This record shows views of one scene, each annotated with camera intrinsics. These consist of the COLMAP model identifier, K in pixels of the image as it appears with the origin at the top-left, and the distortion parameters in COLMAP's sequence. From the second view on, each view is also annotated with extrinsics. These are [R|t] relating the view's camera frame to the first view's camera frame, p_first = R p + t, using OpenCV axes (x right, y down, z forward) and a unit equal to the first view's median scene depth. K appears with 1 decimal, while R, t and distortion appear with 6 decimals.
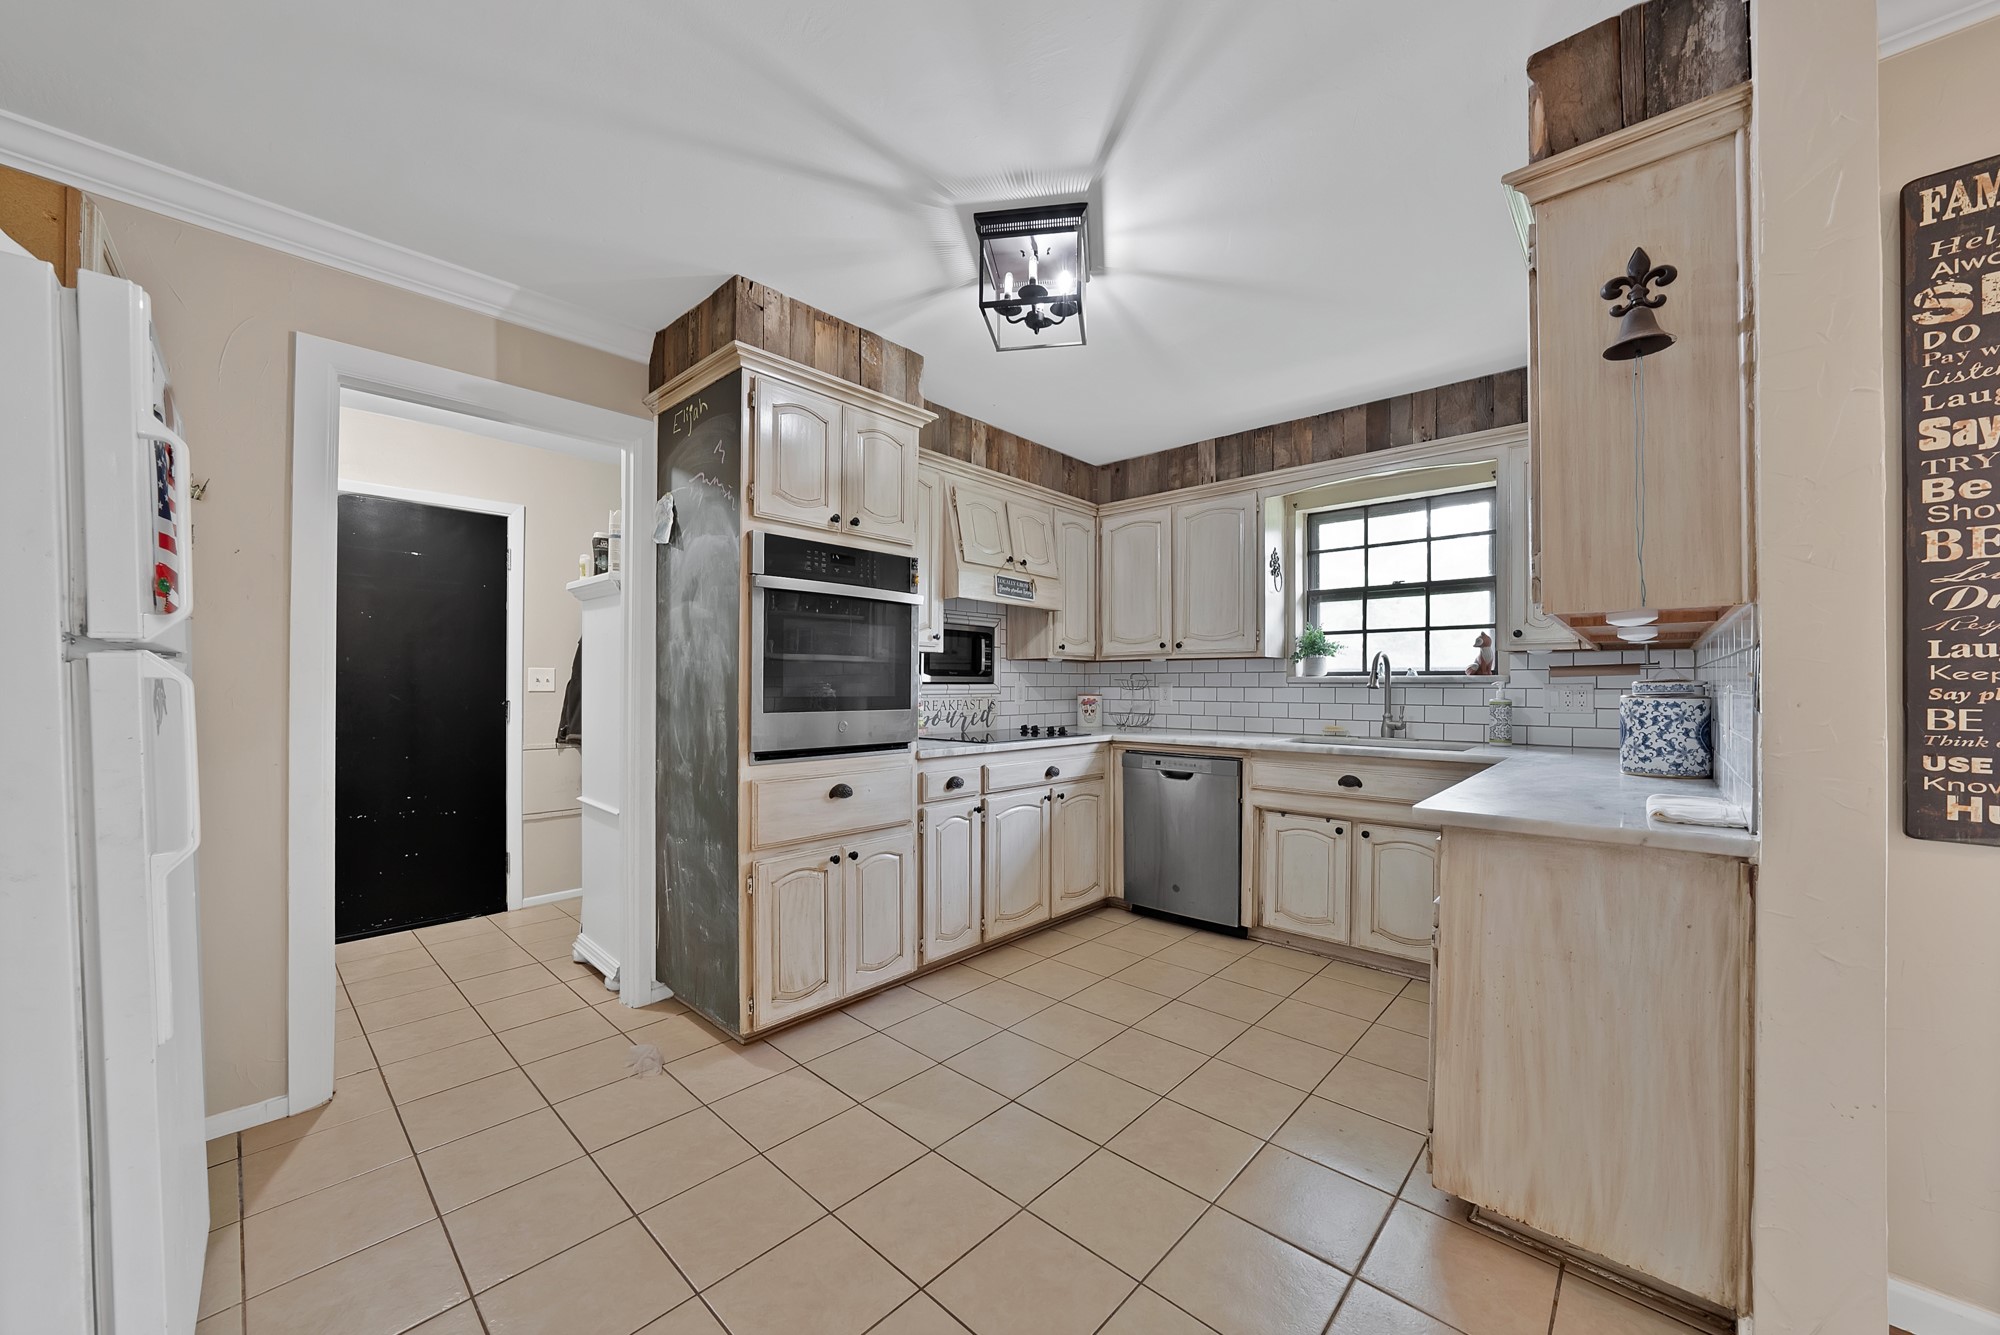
lens RADIAL K [[723.7, 0, 1006.6], [0, 723.7, 684.6], [0, 0, 1]] dist [-0.028957, 0.005791]
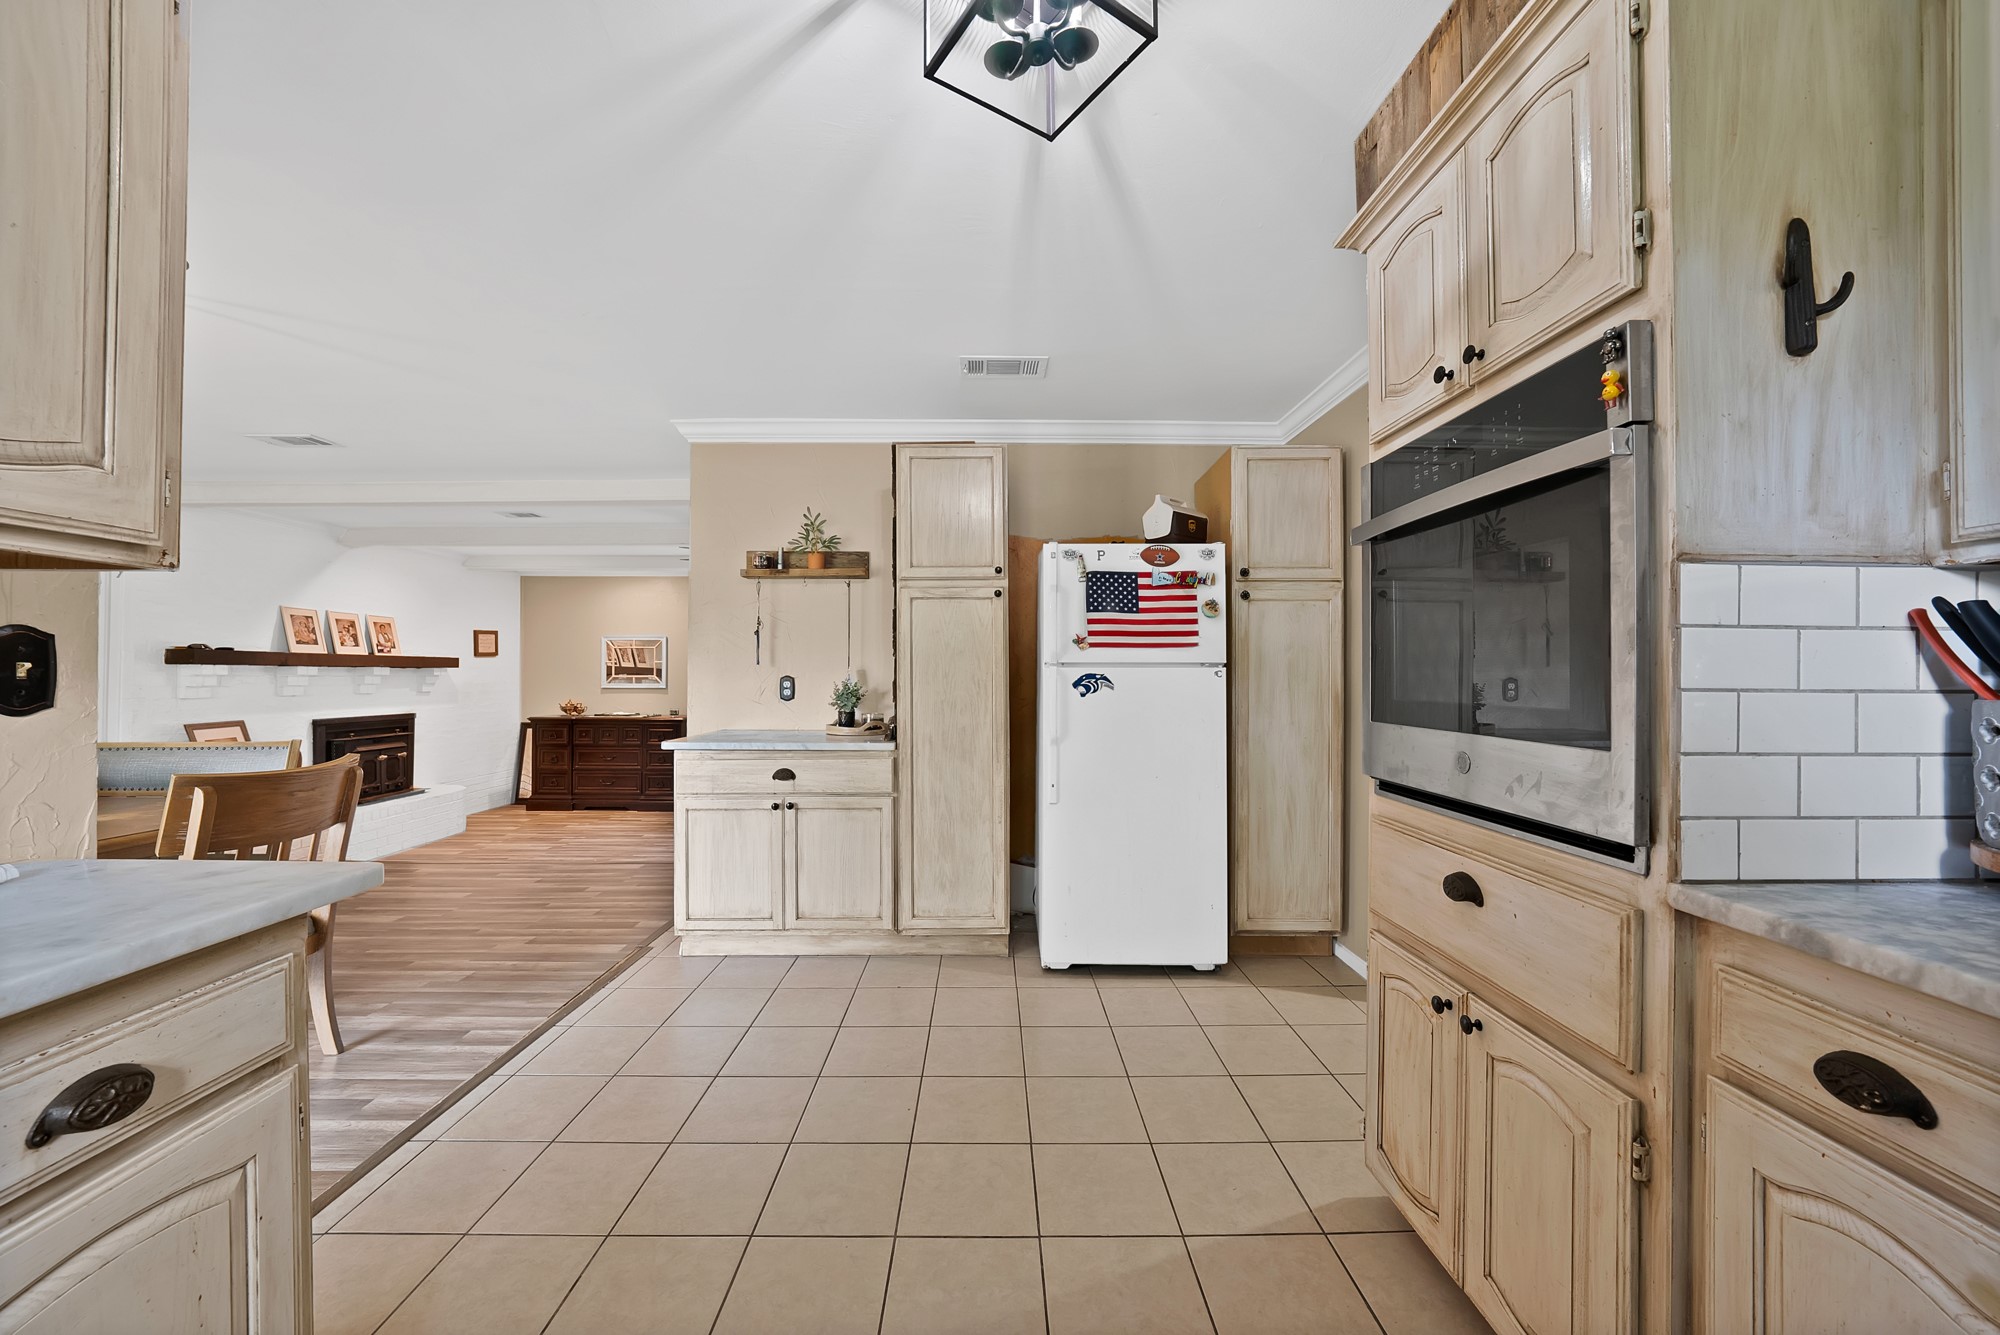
lens RADIAL K [[723.7, 0, 992.4], [0, 723.7, 669.8], [0, 0, 1]] dist [-0.028957, 0.005791]
pose [[-0.742053, -0.007211, -0.670302, 0.283850], [-0.002606, 0.999966, -0.007873, -0.001904], [0.670336, -0.004096, -0.742046, 0.900190]]
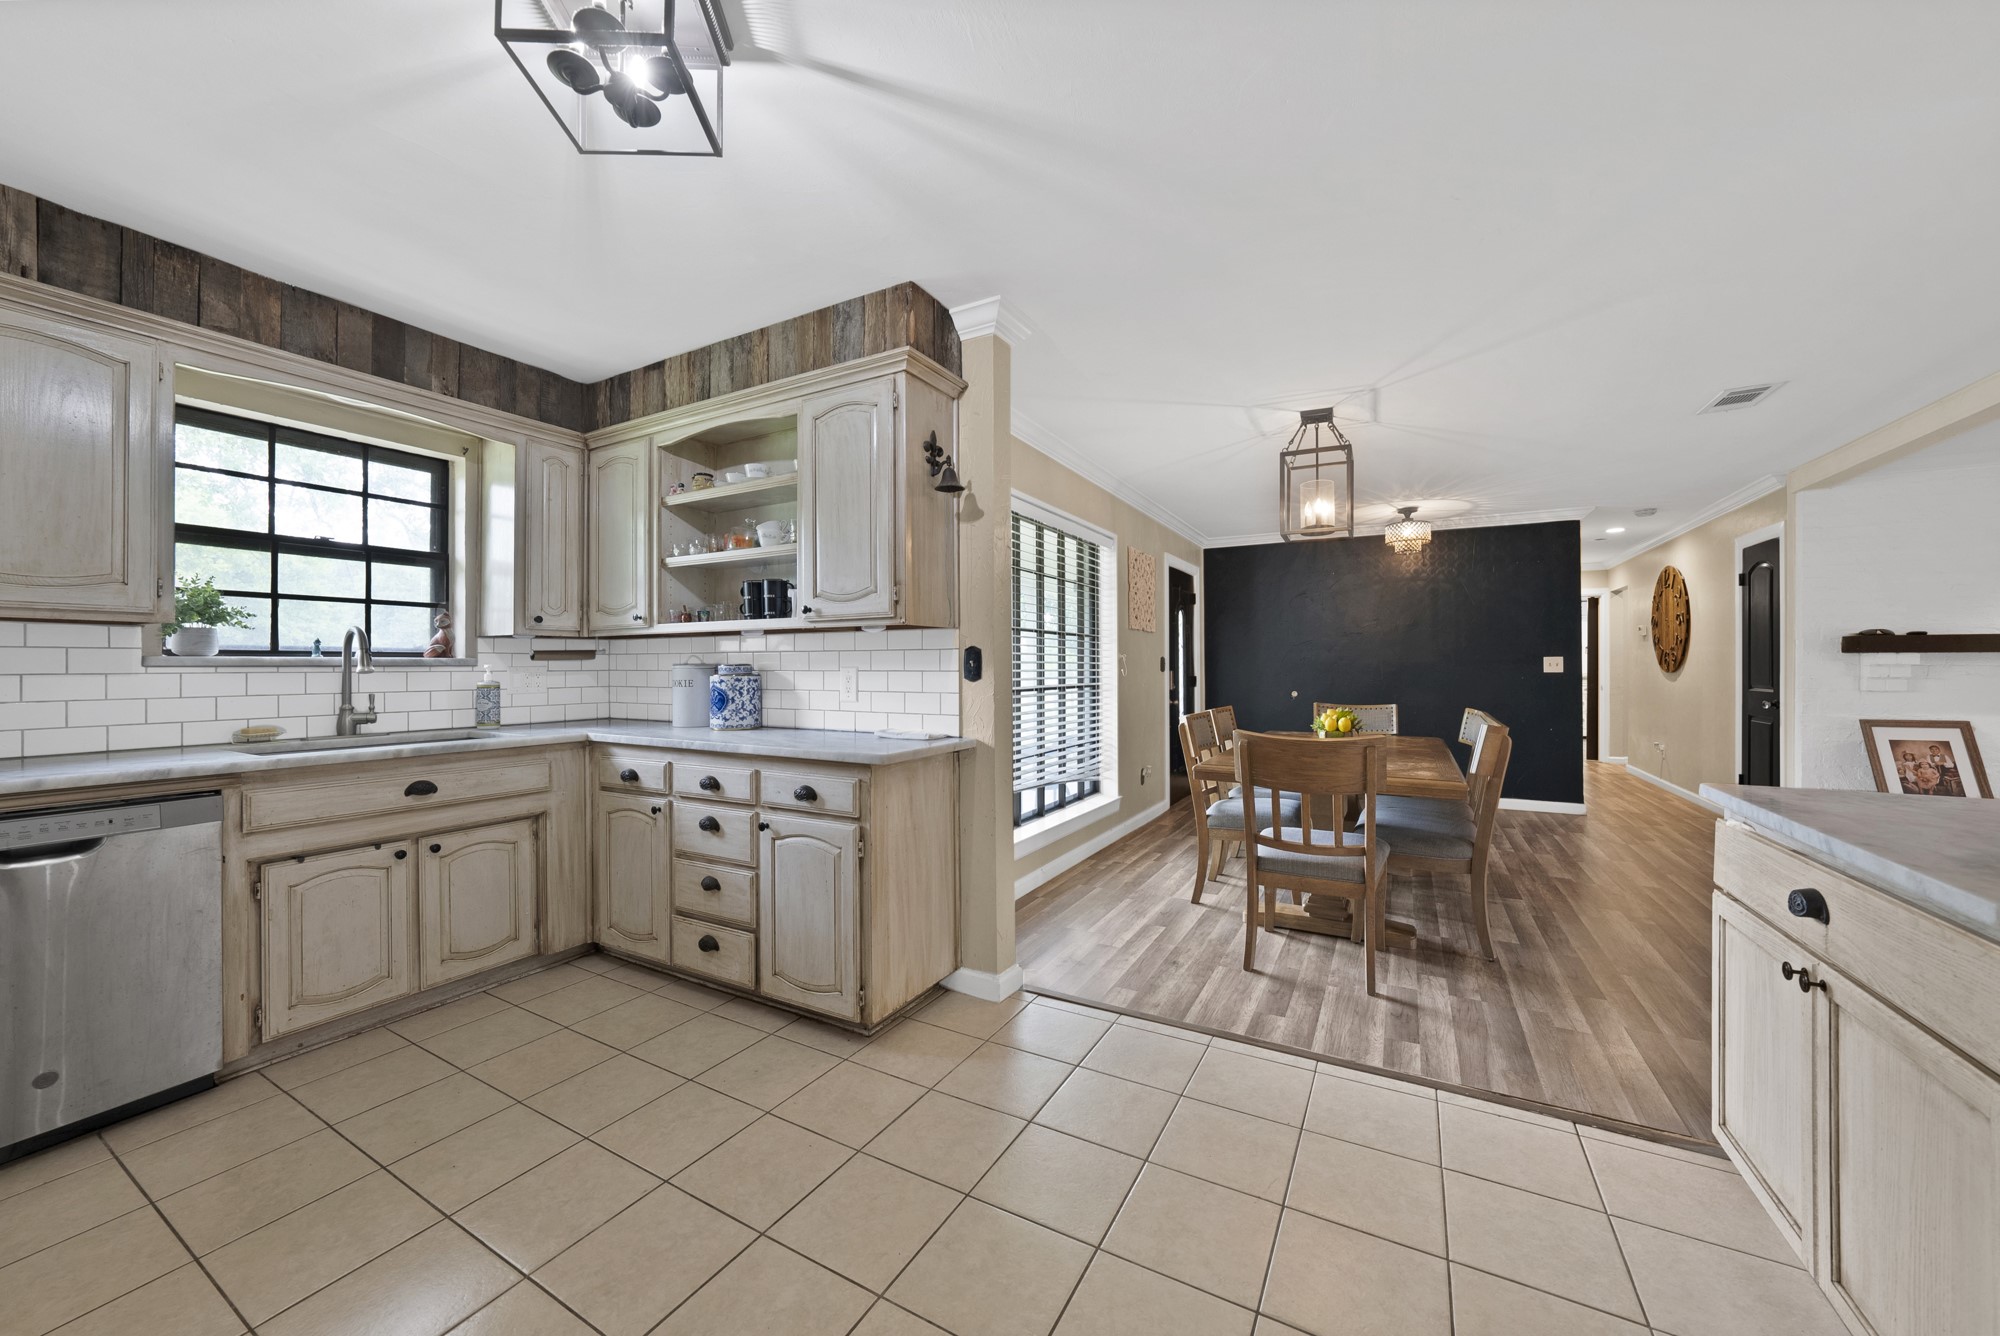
lens RADIAL K [[723.7, 0, 980.4], [0, 723.7, 666.4], [0, 0, 1]] dist [-0.028957, 0.005791]
pose [[-0.201877, 0.000007, 0.979411, -0.417808], [0.003207, 0.999995, 0.000653, -0.000341], [-0.979406, 0.003272, -0.201876, 0.536829]]
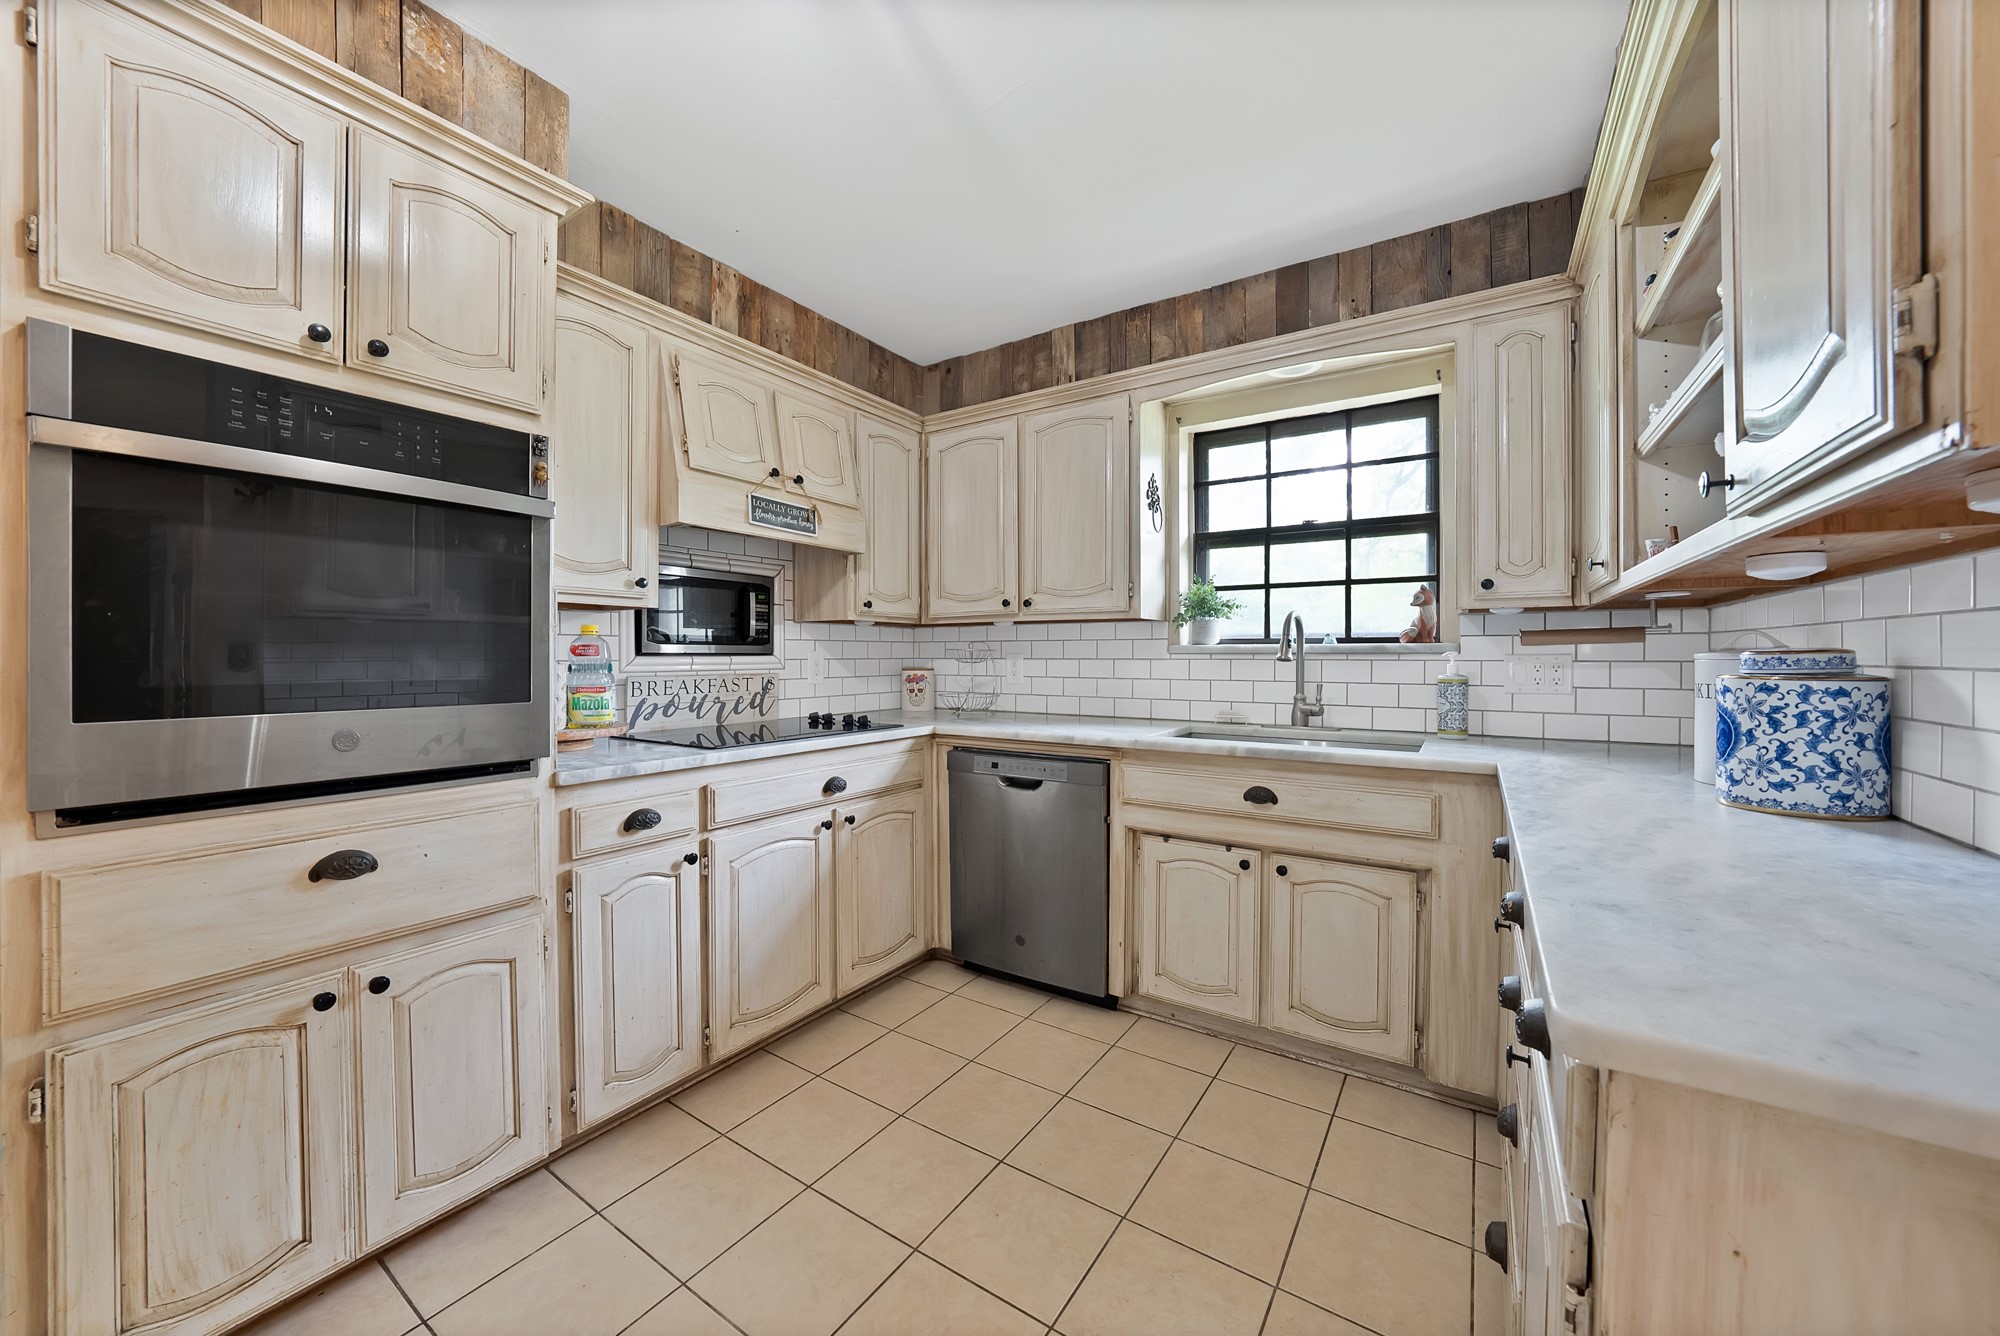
lens RADIAL K [[723.7, 0, 986.4], [0, 723.7, 658.1], [0, 0, 1]] dist [-0.028957, 0.005791]
pose [[0.990951, -0.001947, 0.134213, 0.122189], [0.001357, 0.999989, 0.004490, -0.001246], [-0.134220, -0.004267, 0.990942, 0.341917]]
